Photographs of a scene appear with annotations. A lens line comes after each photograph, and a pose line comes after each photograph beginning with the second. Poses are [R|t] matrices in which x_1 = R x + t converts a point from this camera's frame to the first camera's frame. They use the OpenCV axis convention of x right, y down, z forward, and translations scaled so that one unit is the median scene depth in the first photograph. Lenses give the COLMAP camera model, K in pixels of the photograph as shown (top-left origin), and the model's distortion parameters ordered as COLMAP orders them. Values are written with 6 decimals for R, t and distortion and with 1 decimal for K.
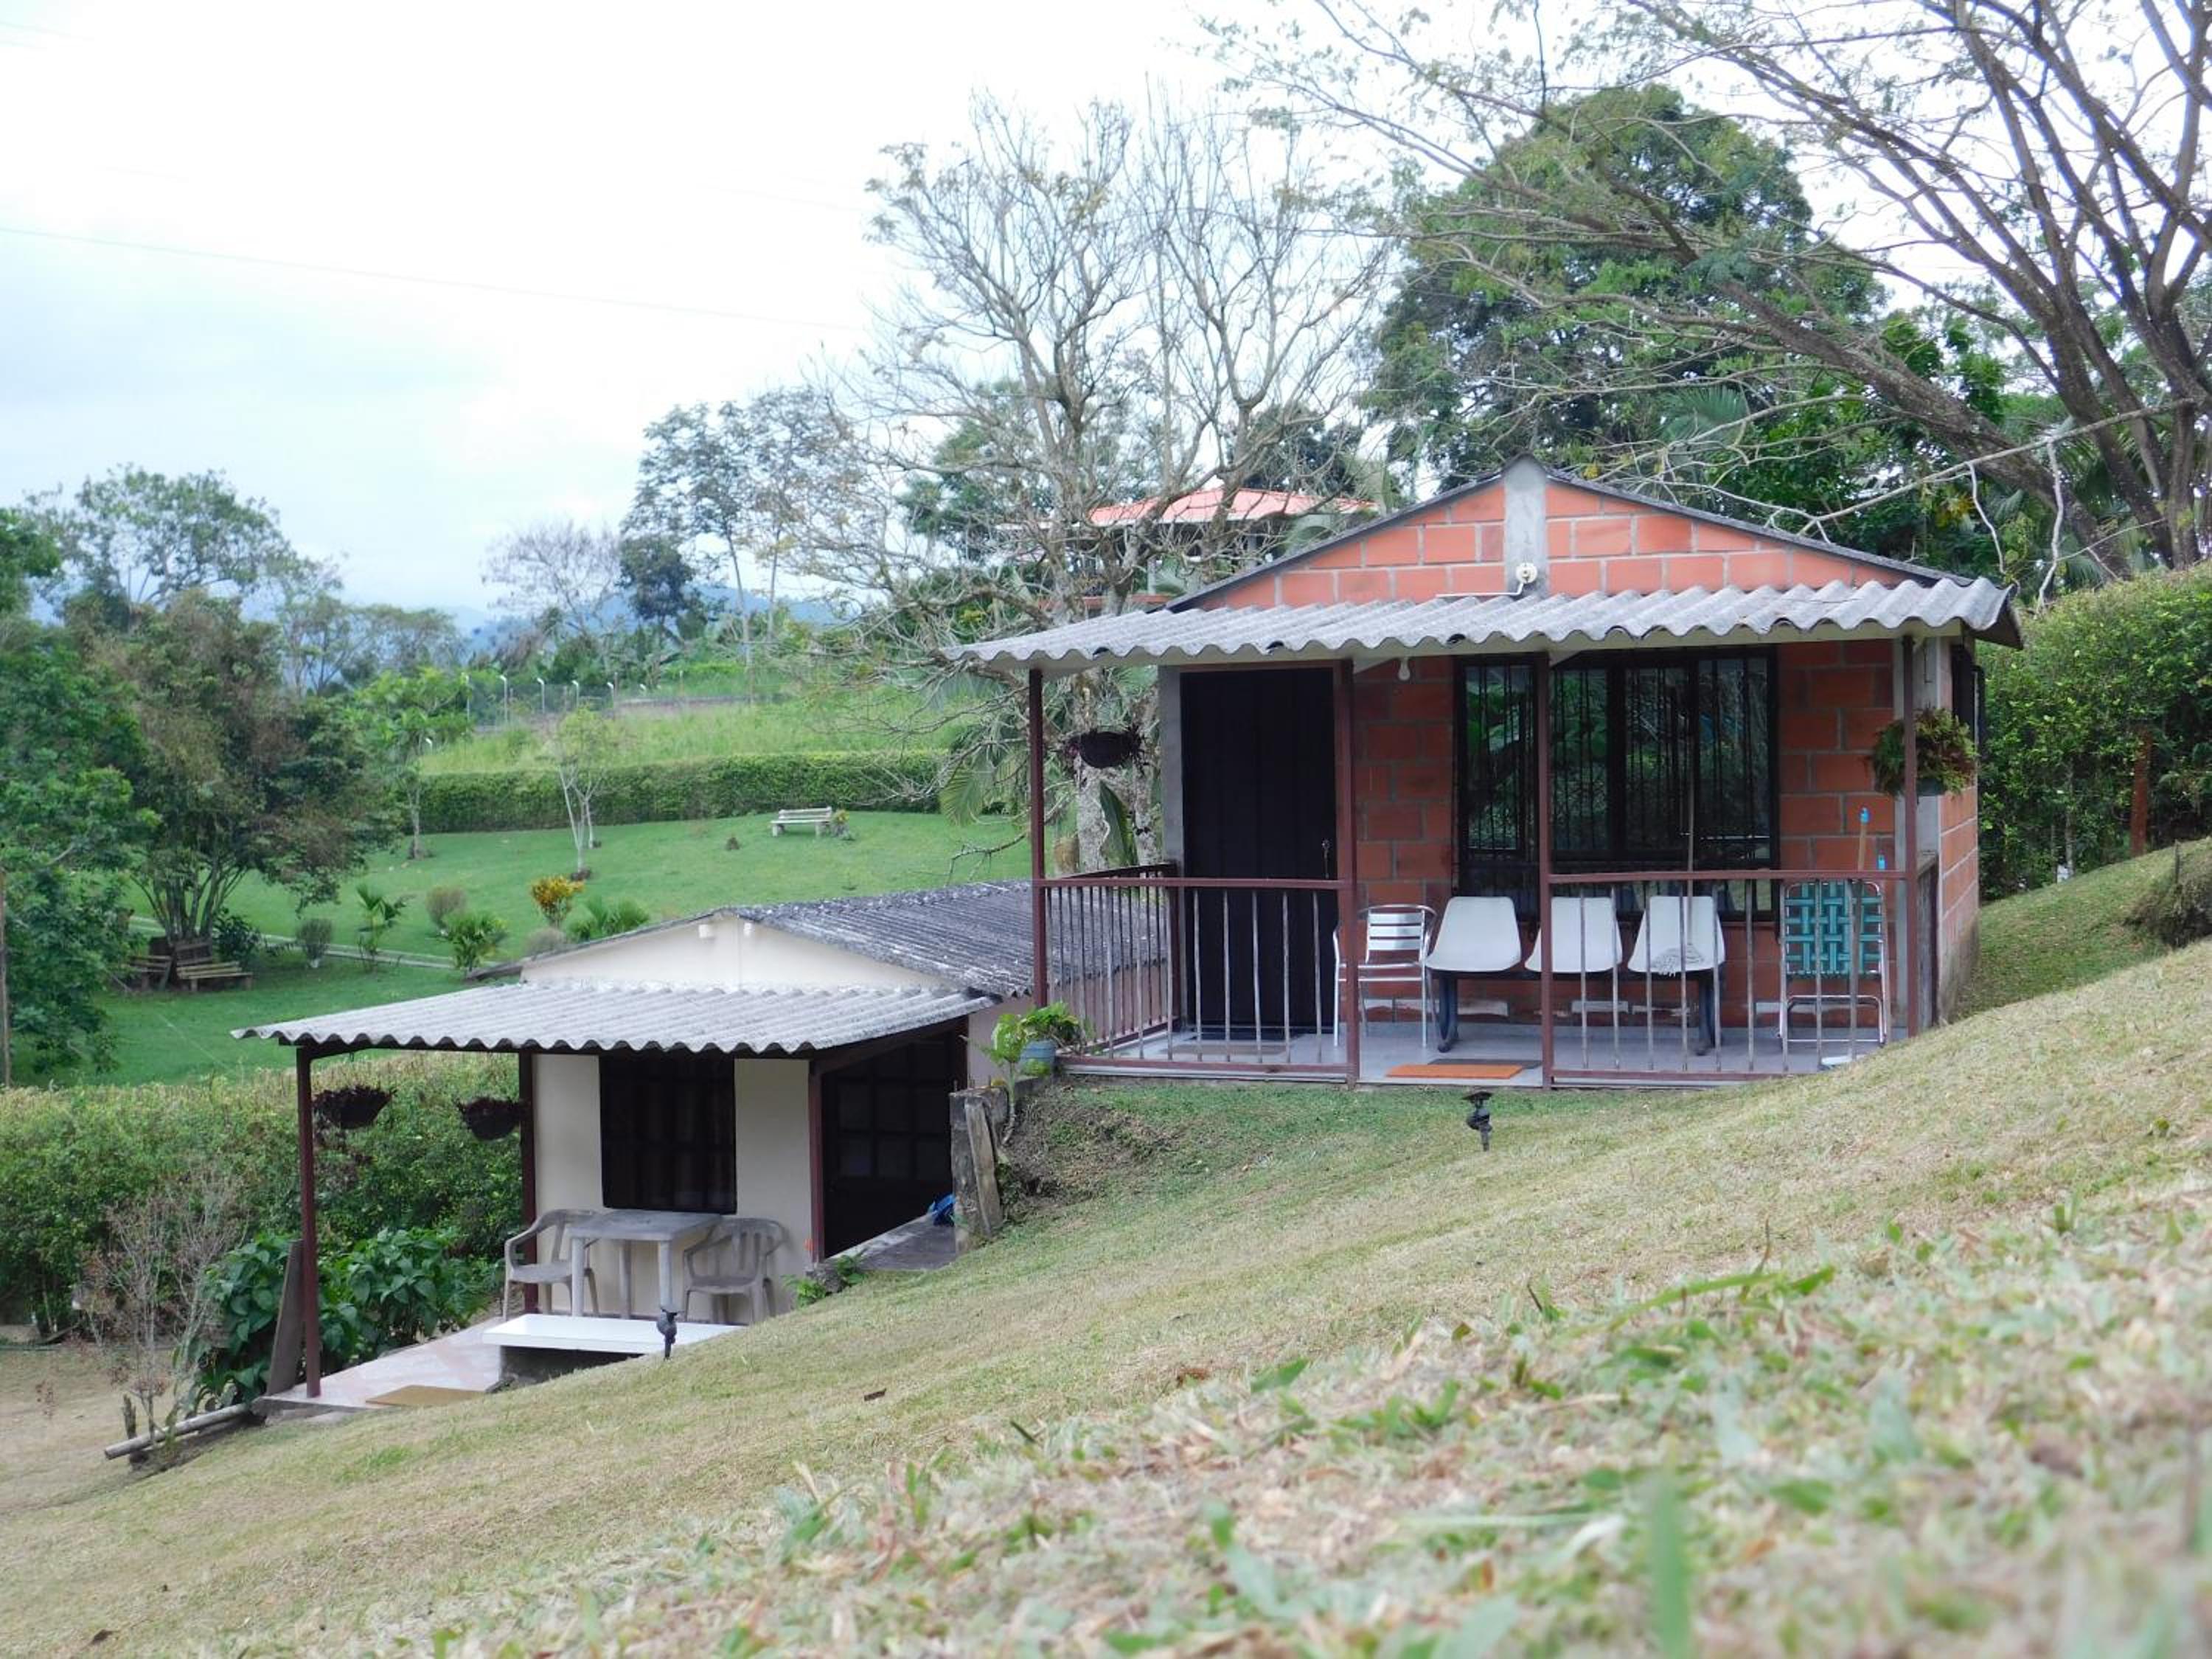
lens RADIAL K [[3650.7, 0, 1102.2], [0, 3650.7, 878.5], [0, 0, 1]] dist [0.052736, 0.274240]
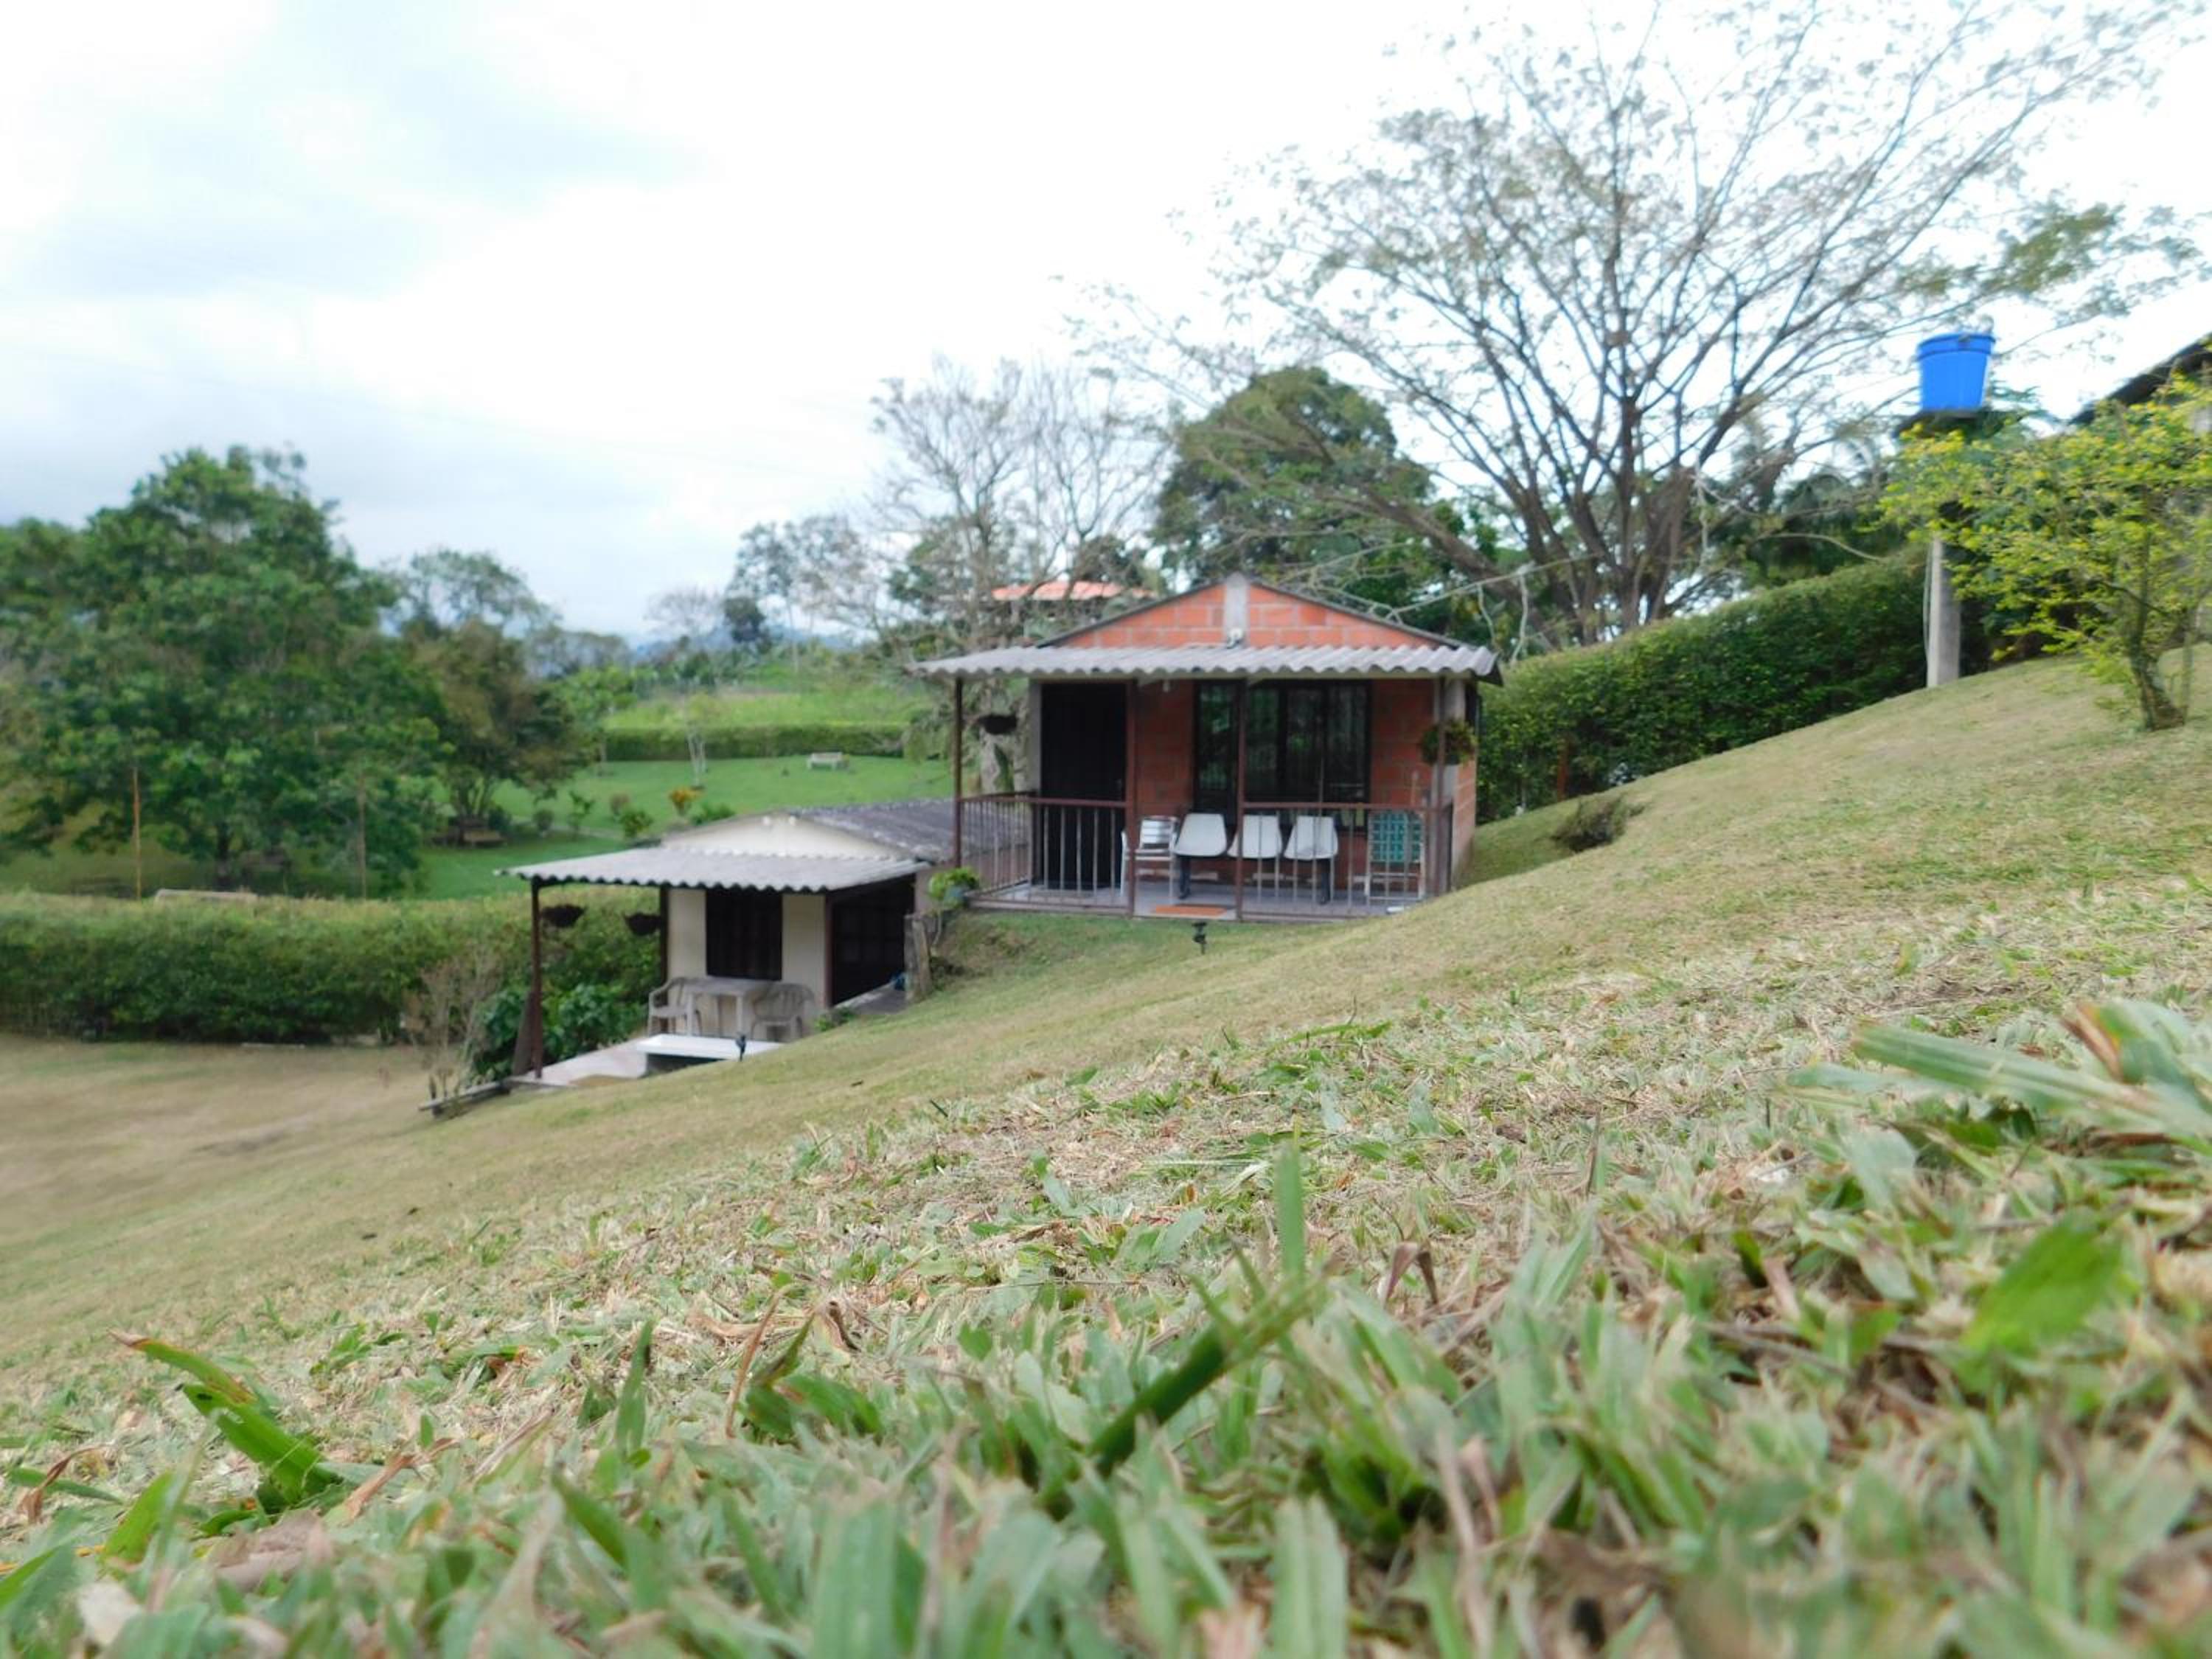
lens RADIAL K [[3650.7, 0, 1102.2], [0, 3650.7, 878.5], [0, 0, 1]] dist [0.052736, 0.274240]
pose [[0.994081, 0.022633, 0.106256, -0.135415], [-0.029953, 0.997249, 0.067802, -0.082776], [-0.104429, -0.070583, 0.992024, -0.771422]]
